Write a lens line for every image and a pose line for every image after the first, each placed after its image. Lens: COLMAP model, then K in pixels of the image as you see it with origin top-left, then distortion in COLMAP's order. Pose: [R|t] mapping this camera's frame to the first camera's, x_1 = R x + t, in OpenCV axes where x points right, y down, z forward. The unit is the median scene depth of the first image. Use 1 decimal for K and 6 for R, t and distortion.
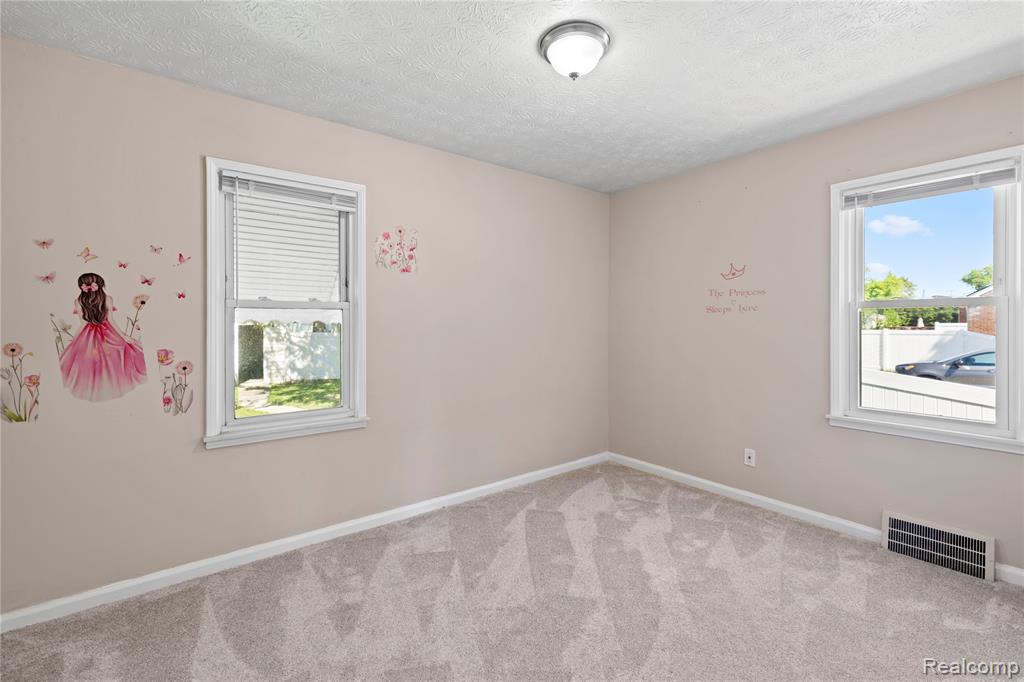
lens RADIAL K [[452.8, 0, 511.2], [0, 452.8, 336.6], [0, 0, 1]] dist [0.004736, 0.000155]
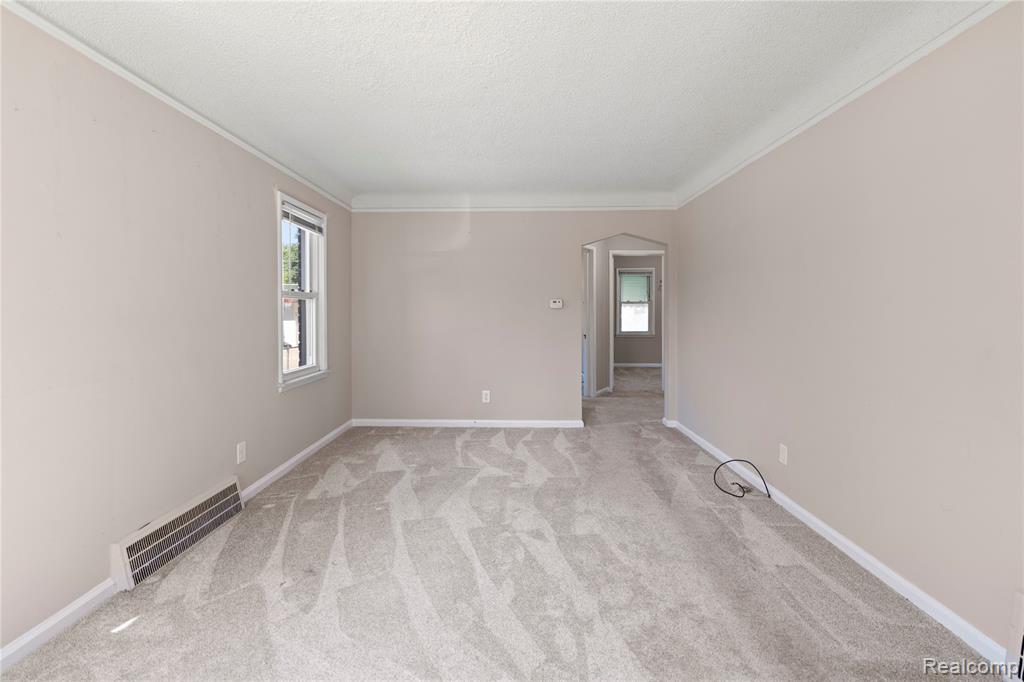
lens RADIAL K [[452.8, 0, 510.0], [0, 452.8, 342.7], [0, 0, 1]] dist [0.004736, 0.000155]
pose [[0.789809, -0.004555, -0.613336, 0.974835], [0.001492, 0.999984, -0.005505, 0.275435], [0.613351, 0.003433, 0.789803, -2.541711]]
